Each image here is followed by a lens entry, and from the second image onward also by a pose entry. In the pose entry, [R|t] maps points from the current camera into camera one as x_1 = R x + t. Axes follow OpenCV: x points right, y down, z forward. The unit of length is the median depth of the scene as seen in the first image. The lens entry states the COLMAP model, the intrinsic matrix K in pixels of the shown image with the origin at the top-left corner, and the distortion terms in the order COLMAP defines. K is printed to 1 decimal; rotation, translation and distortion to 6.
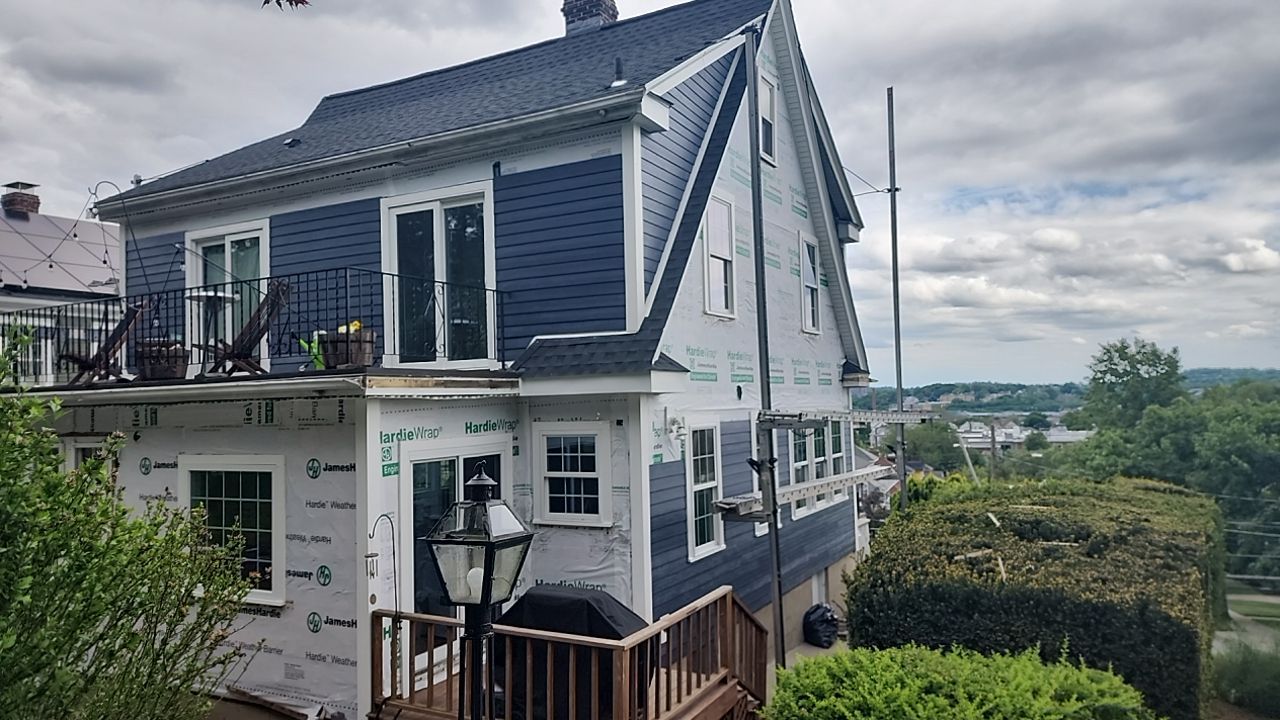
lens RADIAL K [[862.0, 0, 639.9], [0, 862.0, 380.2], [0, 0, 1]] dist [0.036715, 0.000649]
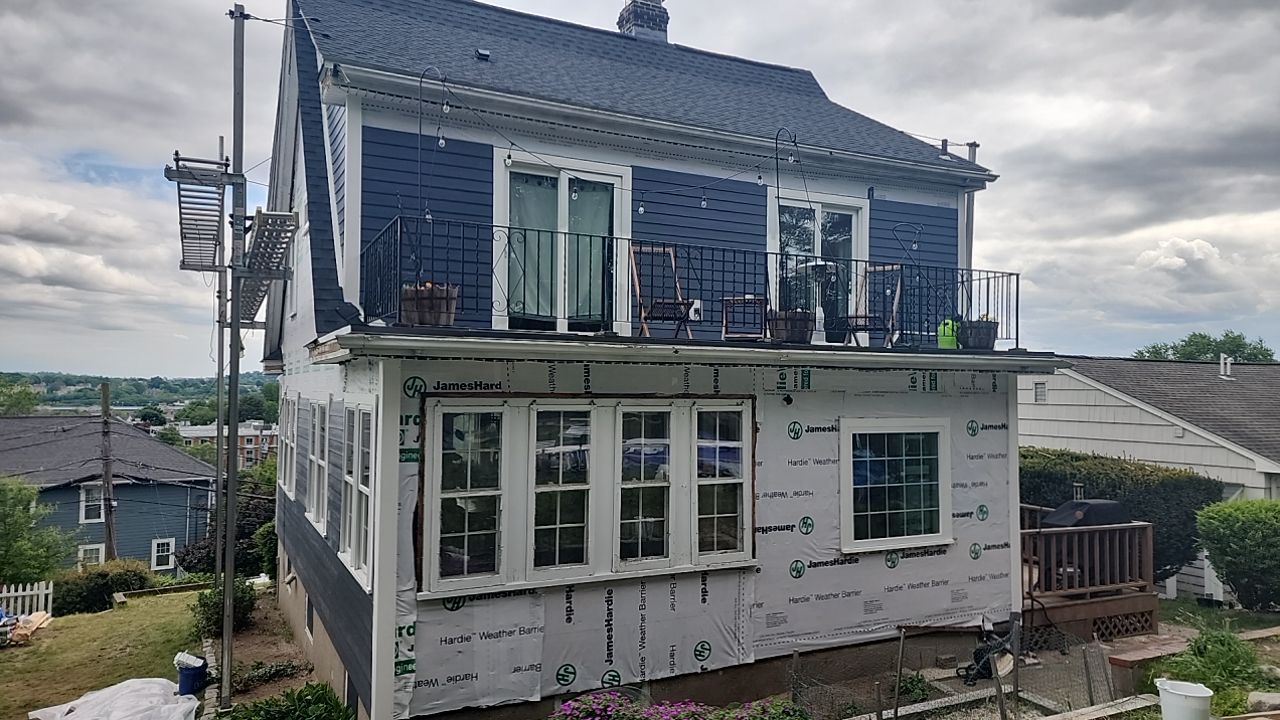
lens RADIAL K [[870.9, 0, 640.0], [0, 870.9, 360.0], [0, 0, 1]] dist [0.007074, 0.000750]
pose [[0.578848, 0.060157, 0.813213, -1.599823], [-0.045689, 0.998101, -0.041313, 0.074252], [-0.814154, -0.013241, 0.580498, 0.633508]]
